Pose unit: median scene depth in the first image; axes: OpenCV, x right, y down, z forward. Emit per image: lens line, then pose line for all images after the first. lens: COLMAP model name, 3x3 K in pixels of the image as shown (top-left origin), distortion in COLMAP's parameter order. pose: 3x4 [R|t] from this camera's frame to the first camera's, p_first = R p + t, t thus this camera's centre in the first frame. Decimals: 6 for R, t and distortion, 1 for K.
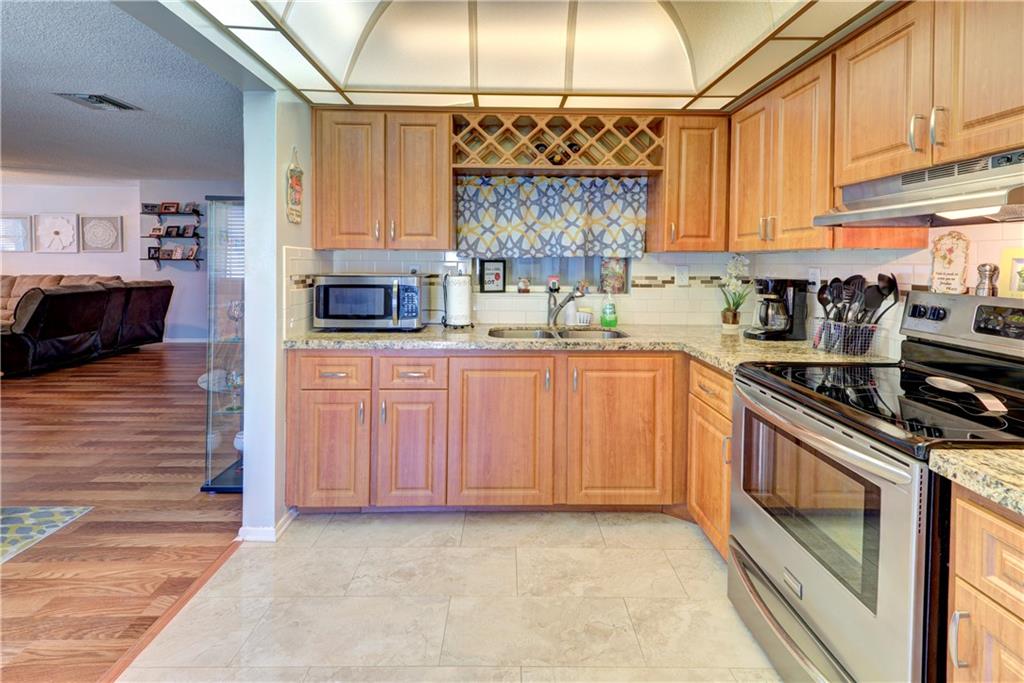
lens RADIAL K [[504.4, 0, 509.1], [0, 504.4, 265.5], [0, 0, 1]] dist [0.002072, -0.000145]
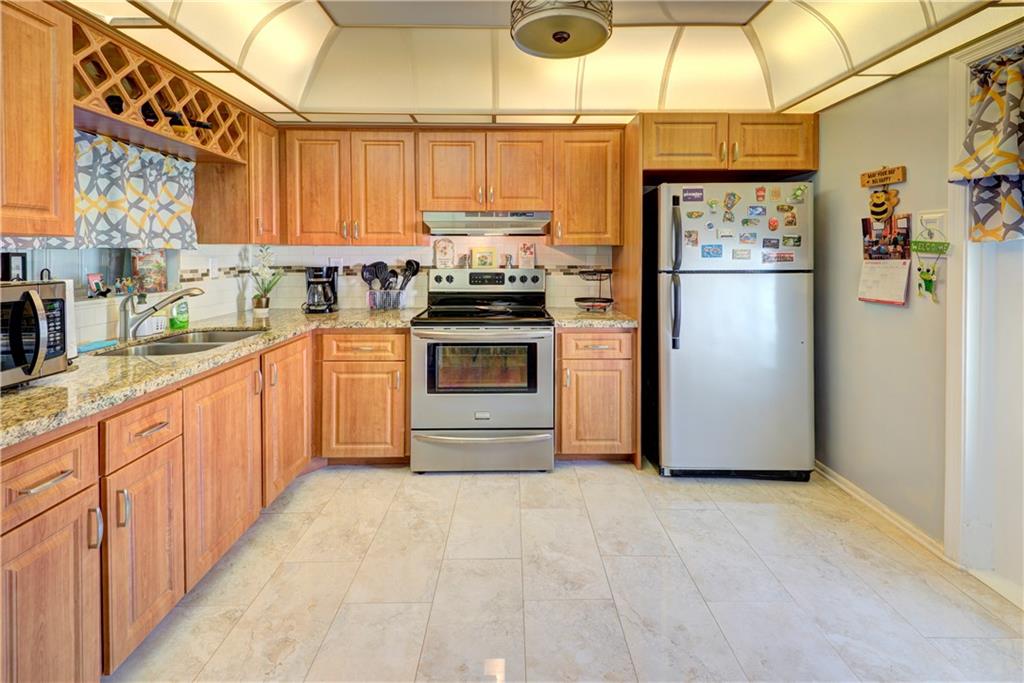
lens RADIAL K [[516.3, 0, 516.0], [0, 516.3, 253.2], [0, 0, 1]] dist [0.008313, 0.000156]
pose [[-0.022835, -0.003140, 0.999734, -0.693433], [0.007705, 0.999965, 0.003317, -0.007032], [-0.999710, 0.007779, -0.022810, 0.430009]]
